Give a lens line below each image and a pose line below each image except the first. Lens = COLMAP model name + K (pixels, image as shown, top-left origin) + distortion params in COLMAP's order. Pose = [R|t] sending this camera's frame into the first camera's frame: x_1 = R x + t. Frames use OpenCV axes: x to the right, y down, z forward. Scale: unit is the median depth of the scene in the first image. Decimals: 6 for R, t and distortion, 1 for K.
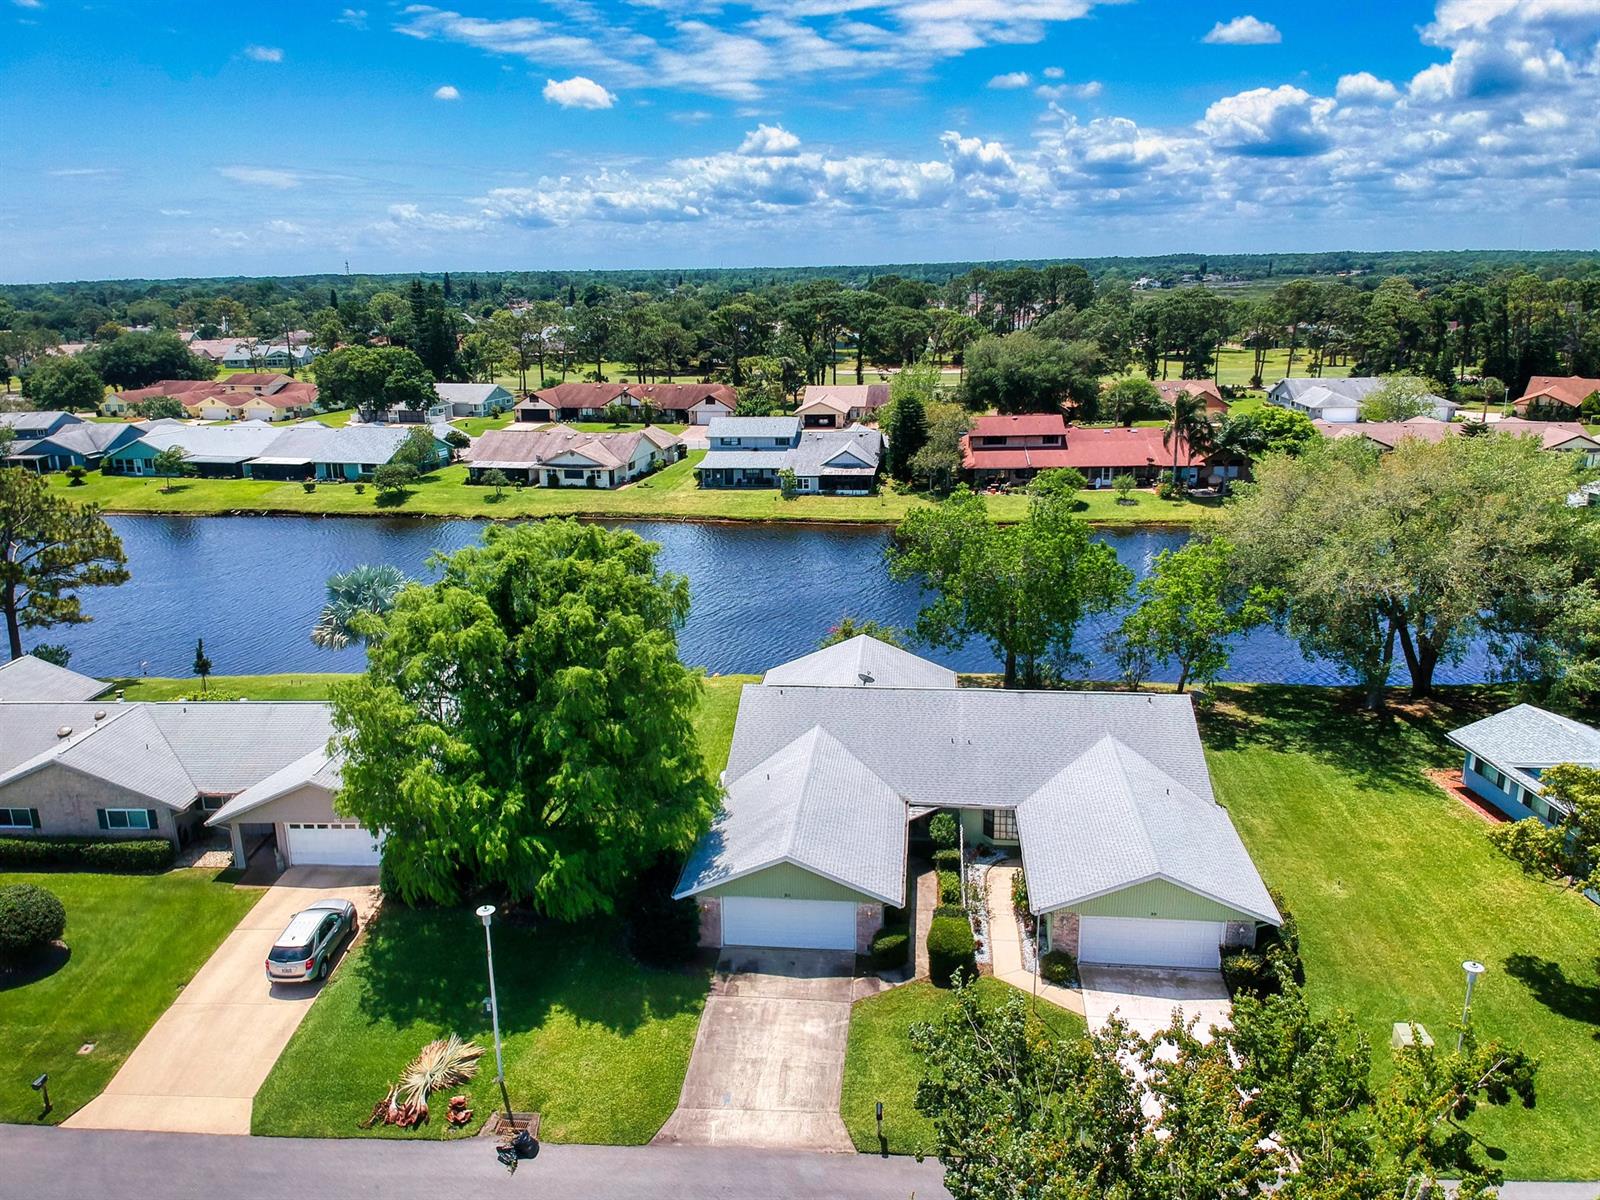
lens RADIAL K [[1181.1, 0, 800.0], [0, 1181.1, 600.0], [0, 0, 1]] dist [0.076717, -0.142378]
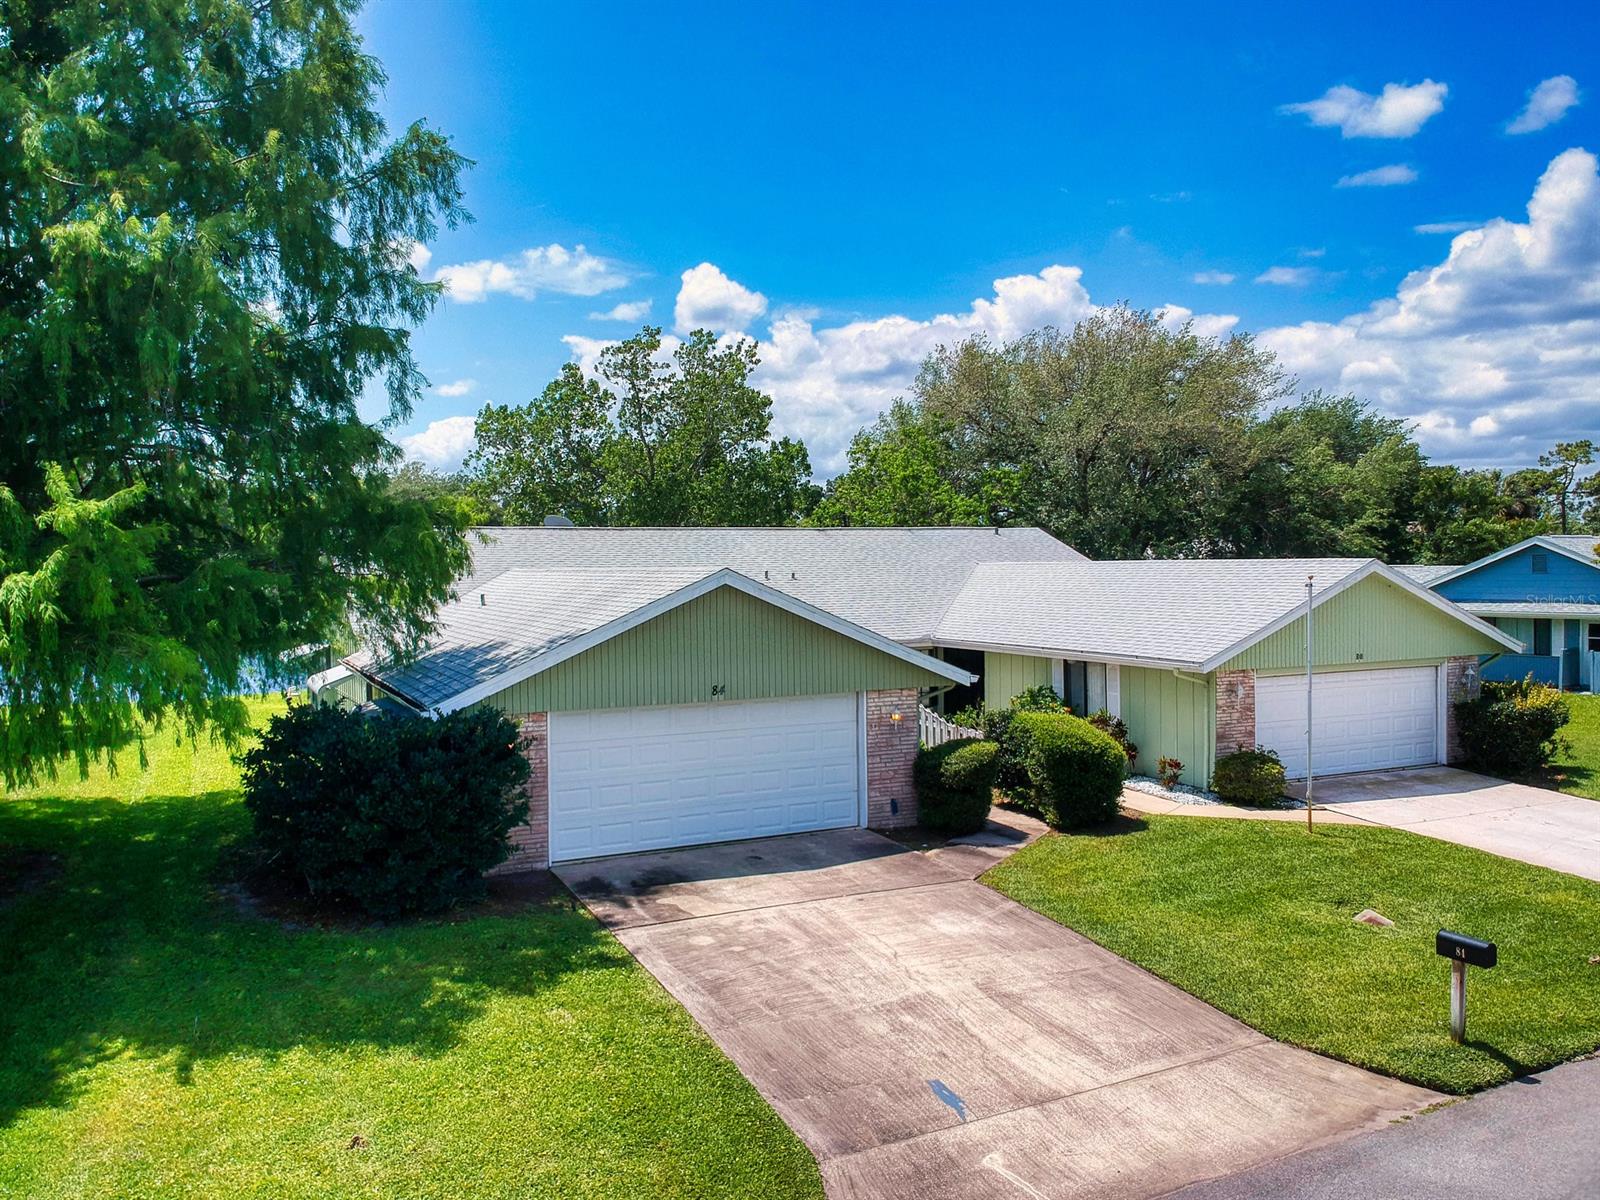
lens RADIAL K [[1236.5, 0, 763.2], [0, 1236.5, 597.4], [0, 0, 1]] dist [0.057223, -0.131800]
pose [[0.860056, -0.010204, 0.510098, -0.137928], [0.134362, 0.969037, -0.207158, 0.202879], [-0.492190, 0.246705, 0.834797, 0.422536]]
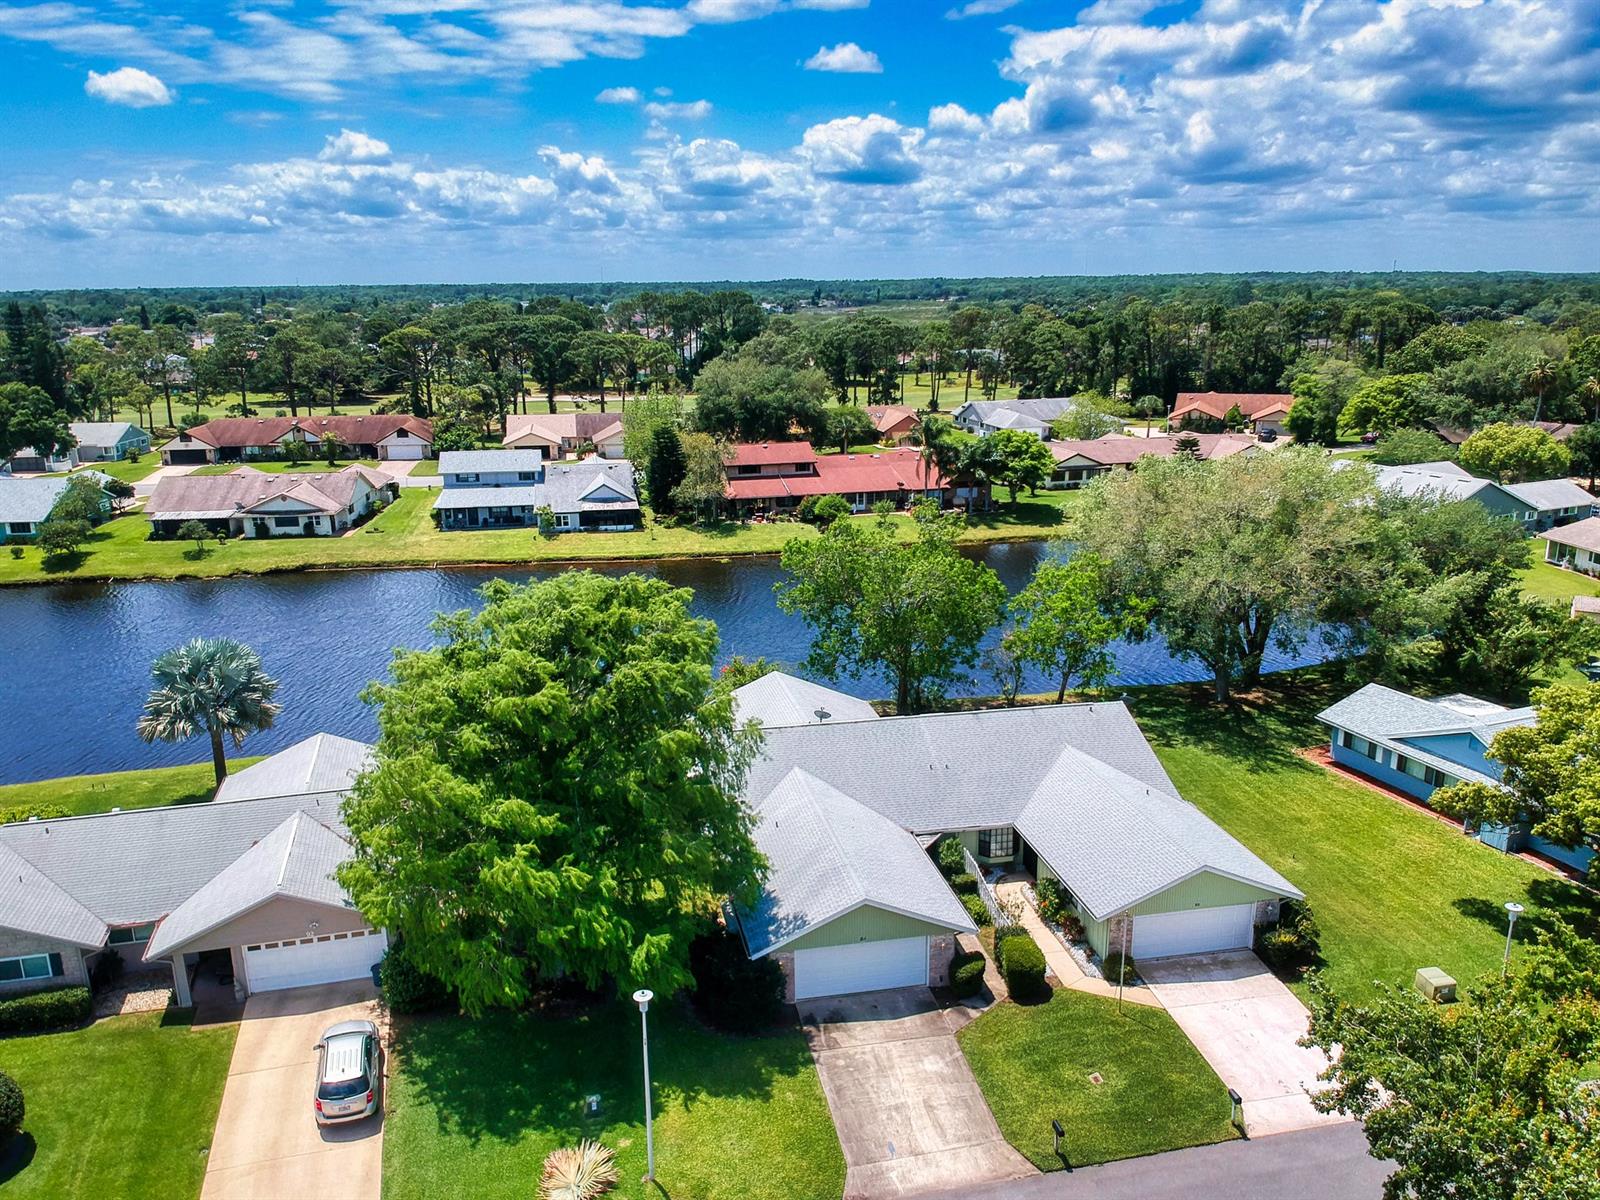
lens RADIAL K [[1226.8, 0, 804.0], [0, 1226.8, 627.9], [0, 0, 1]] dist [0.070304, -0.133371]
pose [[0.952856, -0.073015, 0.294507, -0.225097], [0.074239, 0.997216, 0.007036, -0.012918], [-0.294200, 0.015159, 0.955624, 0.021683]]
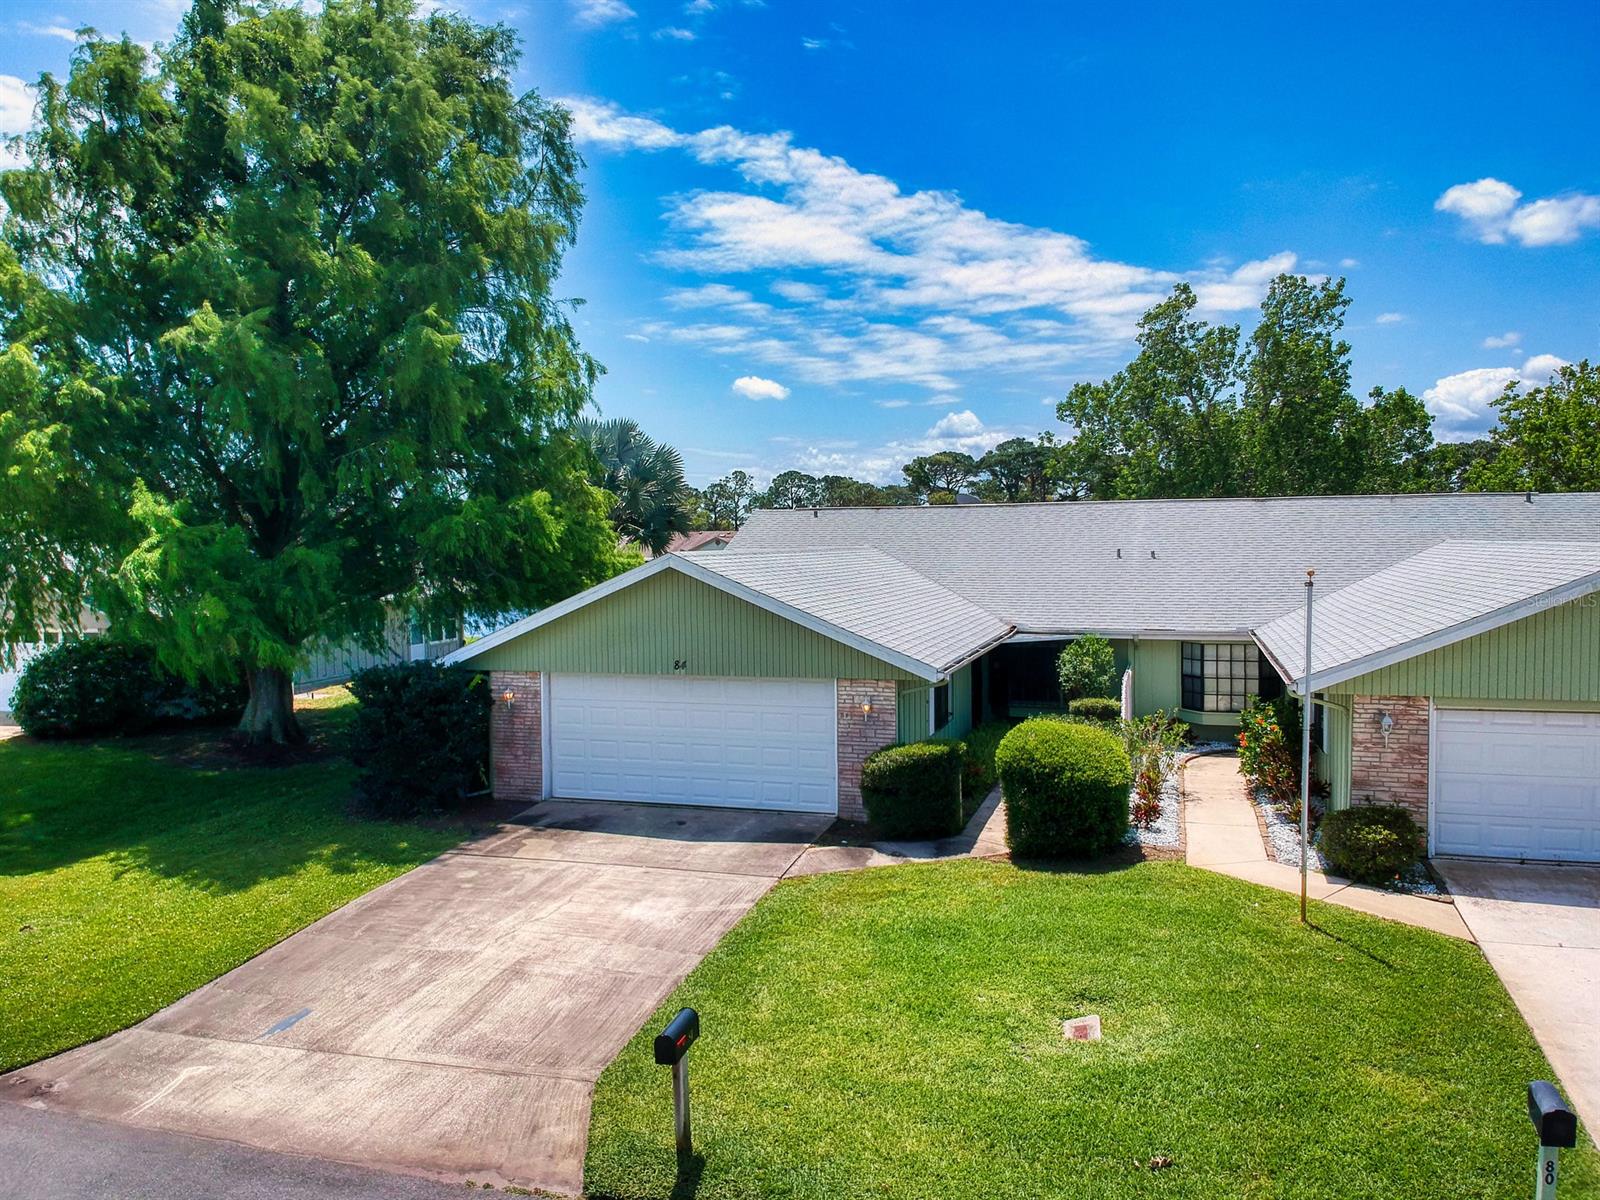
lens RADIAL K [[1186.0, 0, 796.2], [0, 1186.0, 592.8], [0, 0, 1]] dist [0.071335, -0.130347]
pose [[0.980489, 0.013028, -0.196141, 0.075215], [-0.055405, 0.975663, -0.212159, 0.206583], [0.188603, 0.218887, 0.957349, 0.390748]]
